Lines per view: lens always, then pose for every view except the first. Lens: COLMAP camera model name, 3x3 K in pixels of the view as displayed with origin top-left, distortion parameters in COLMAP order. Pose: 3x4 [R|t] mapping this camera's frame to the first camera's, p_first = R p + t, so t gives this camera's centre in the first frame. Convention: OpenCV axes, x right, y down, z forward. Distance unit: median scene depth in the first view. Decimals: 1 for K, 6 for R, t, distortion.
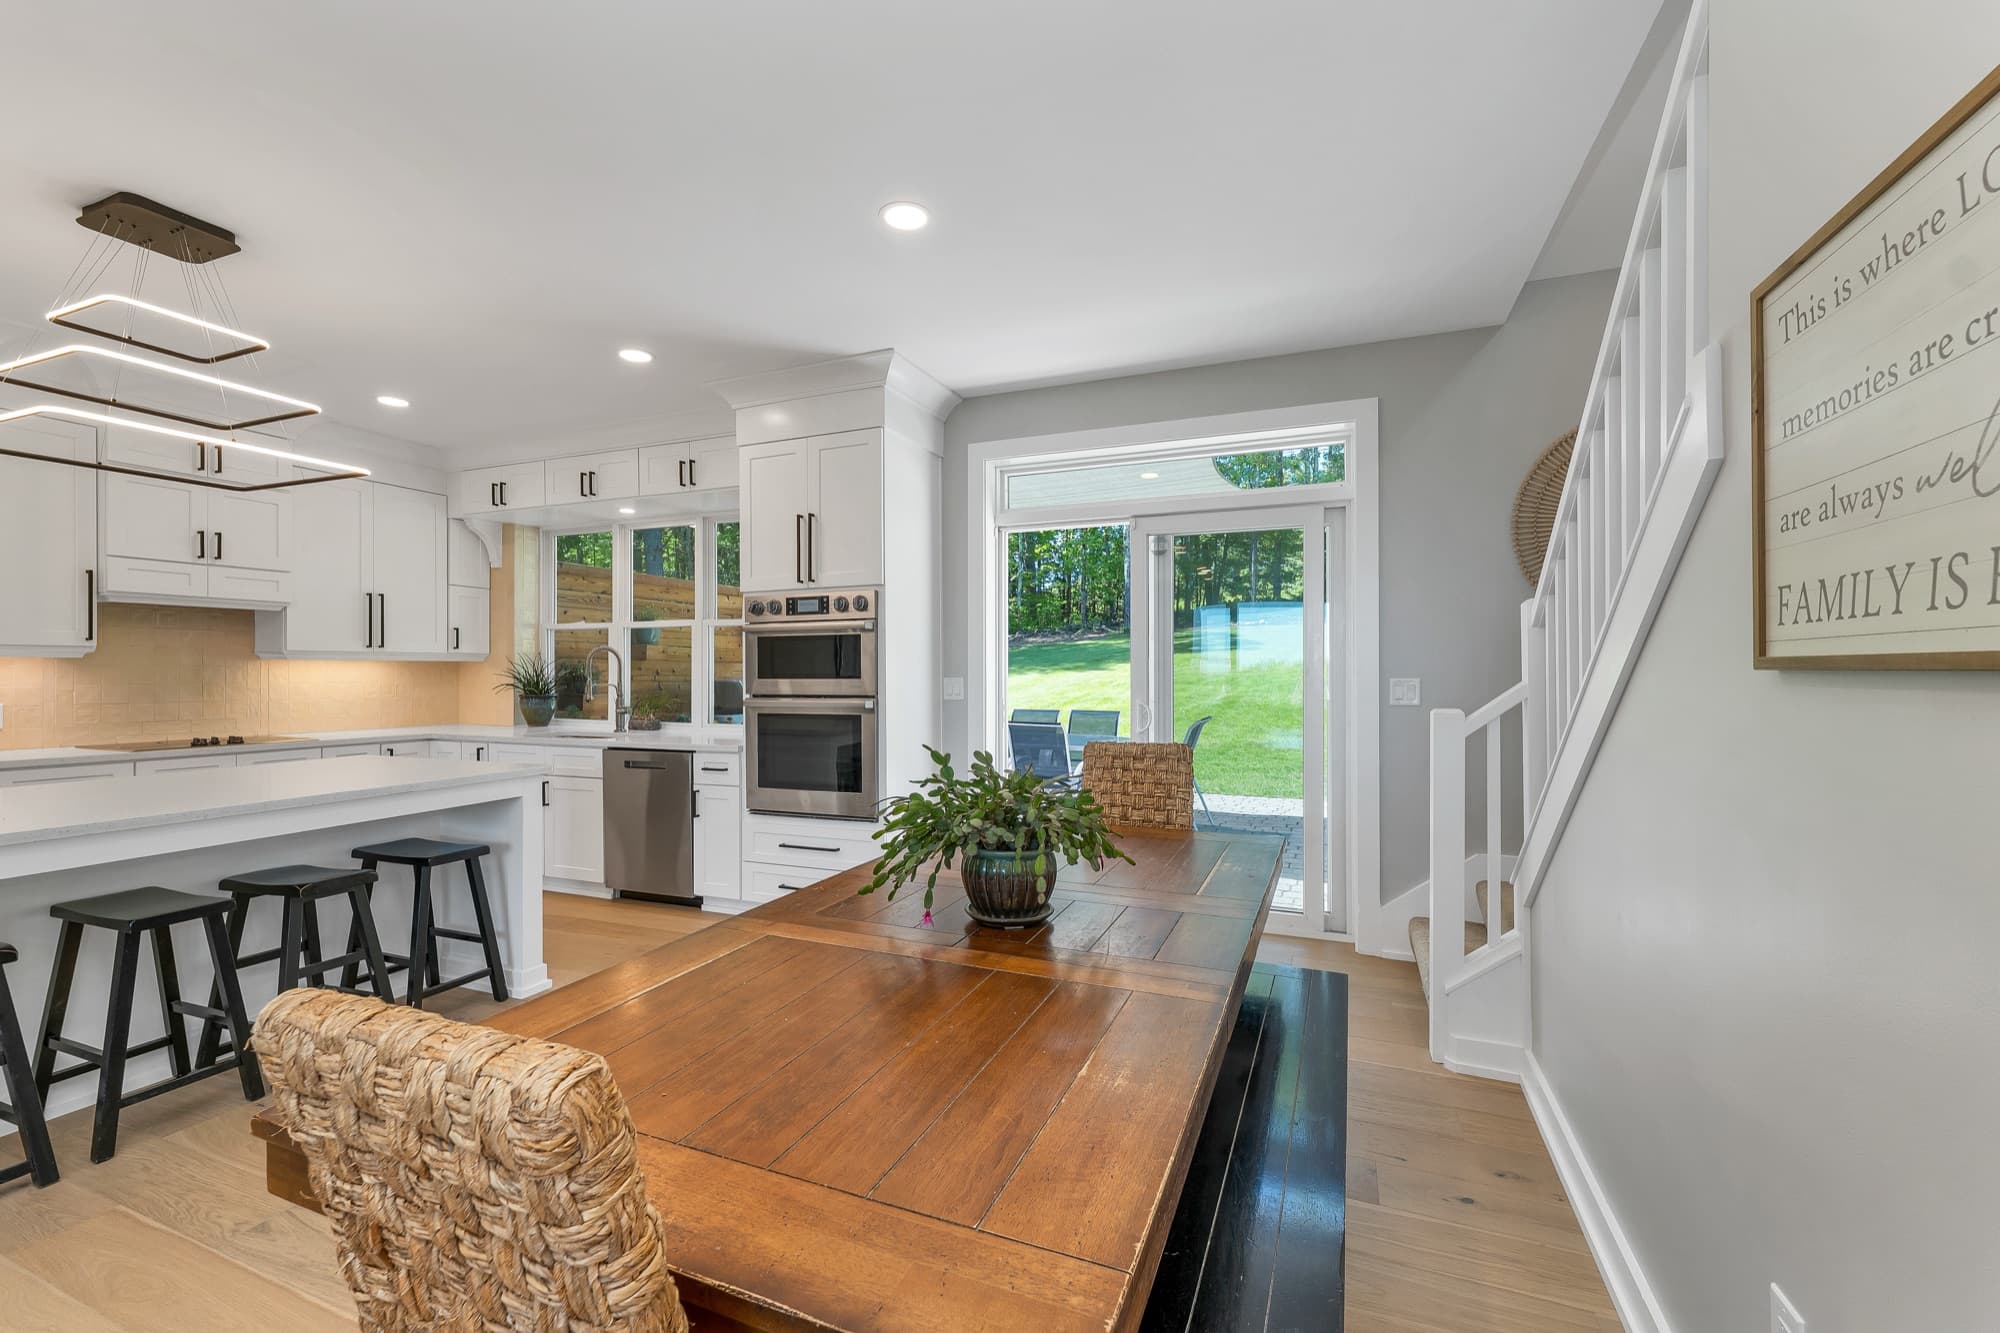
lens RADIAL K [[826.6, 0, 989.9], [0, 826.6, 671.4], [0, 0, 1]] dist [0.002974, -0.000003]
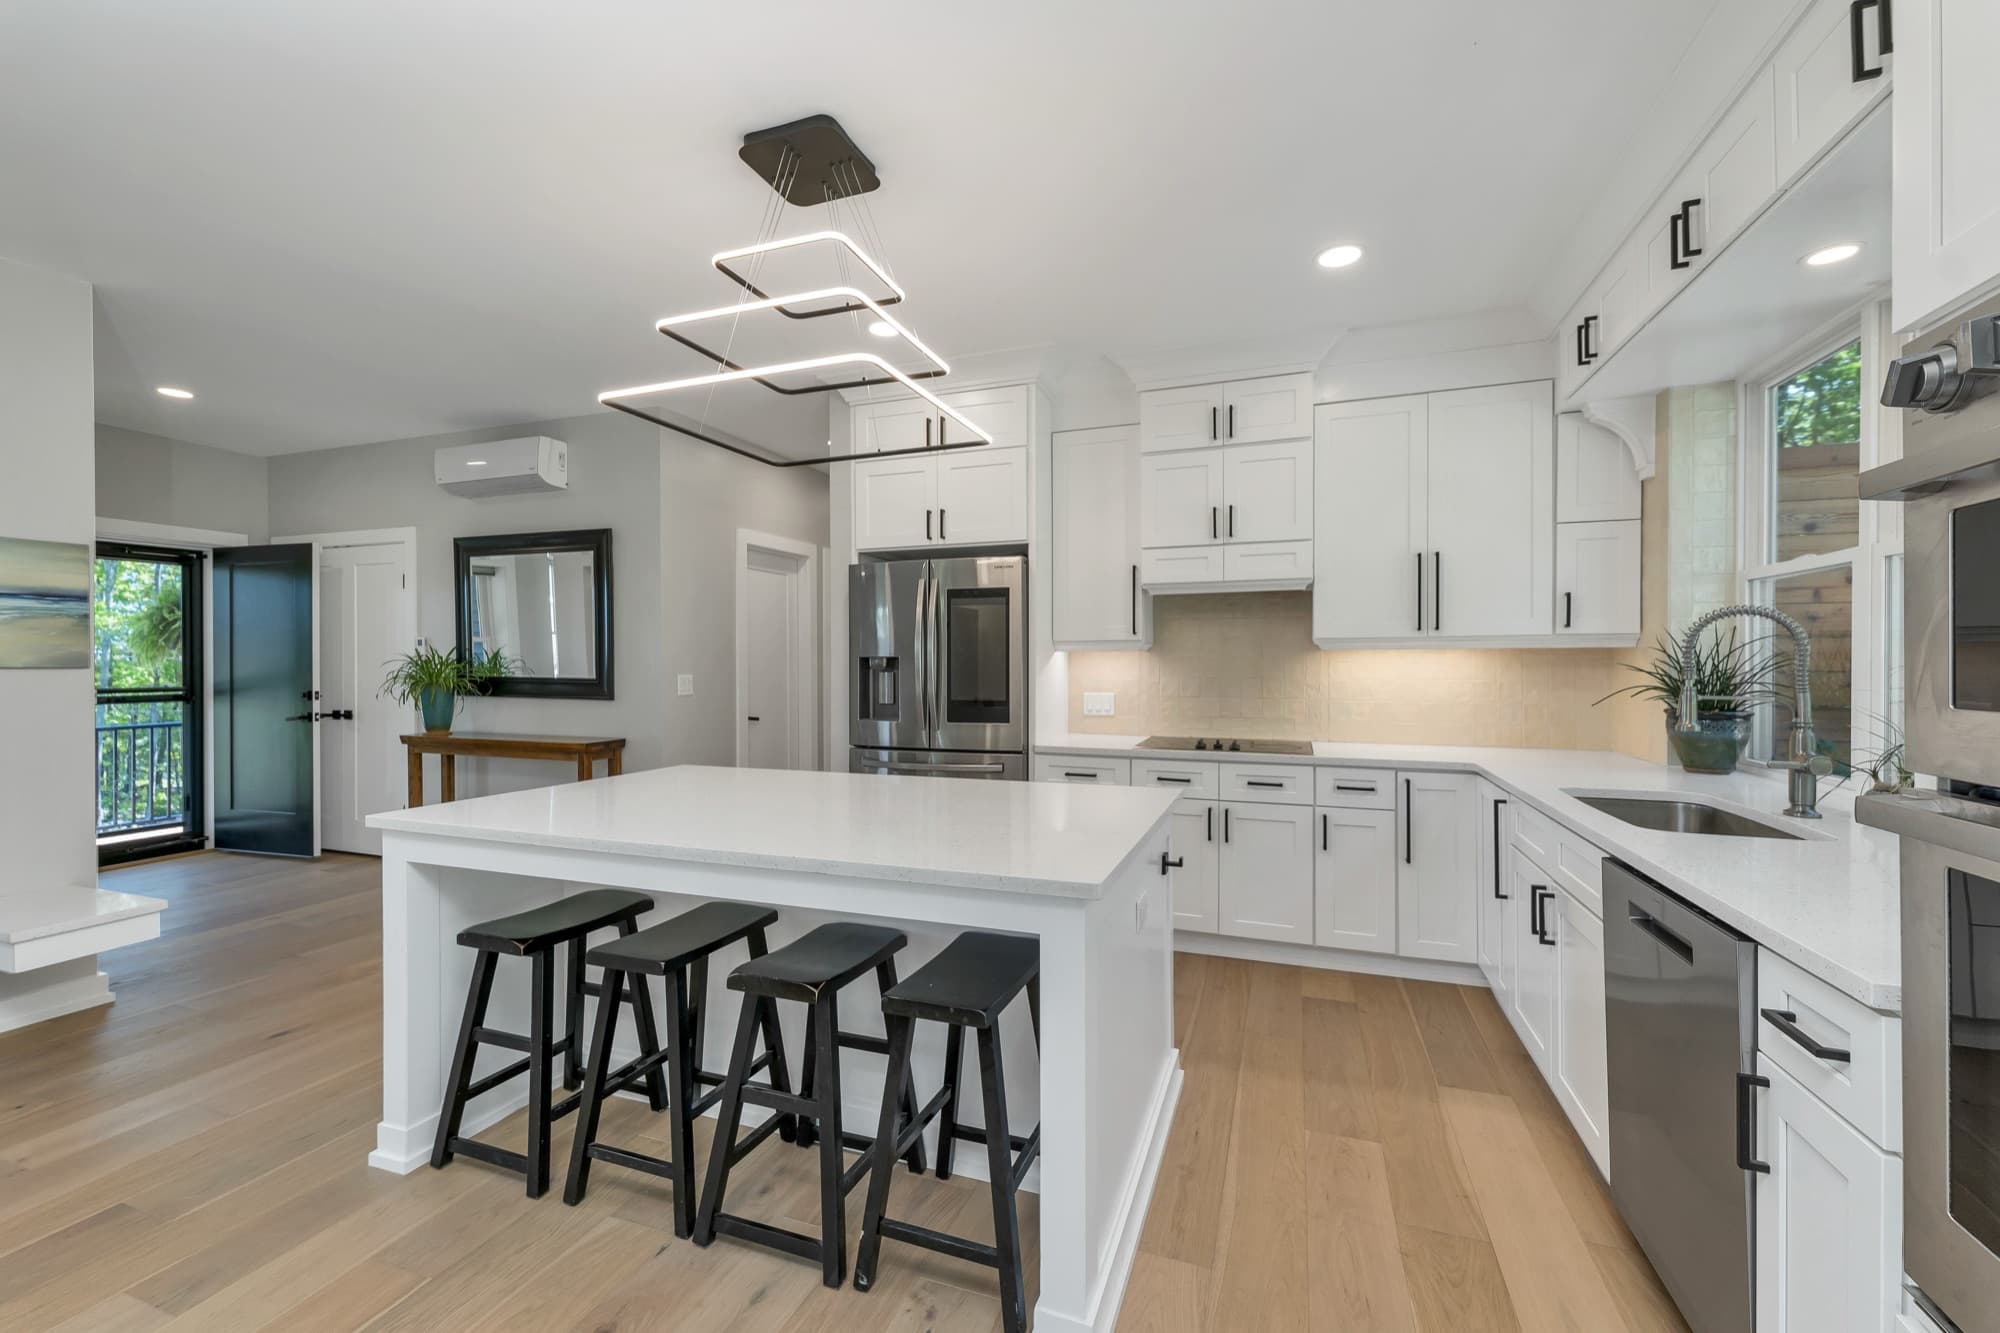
lens RADIAL K [[826.6, 0, 990.9], [0, 826.6, 663.1], [0, 0, 1]] dist [0.002974, -0.000003]
pose [[0.028479, 0.002998, -0.999590, -0.061071], [0.003656, 0.999988, 0.003104, -0.004913], [0.999588, -0.003743, 0.028467, 0.653345]]
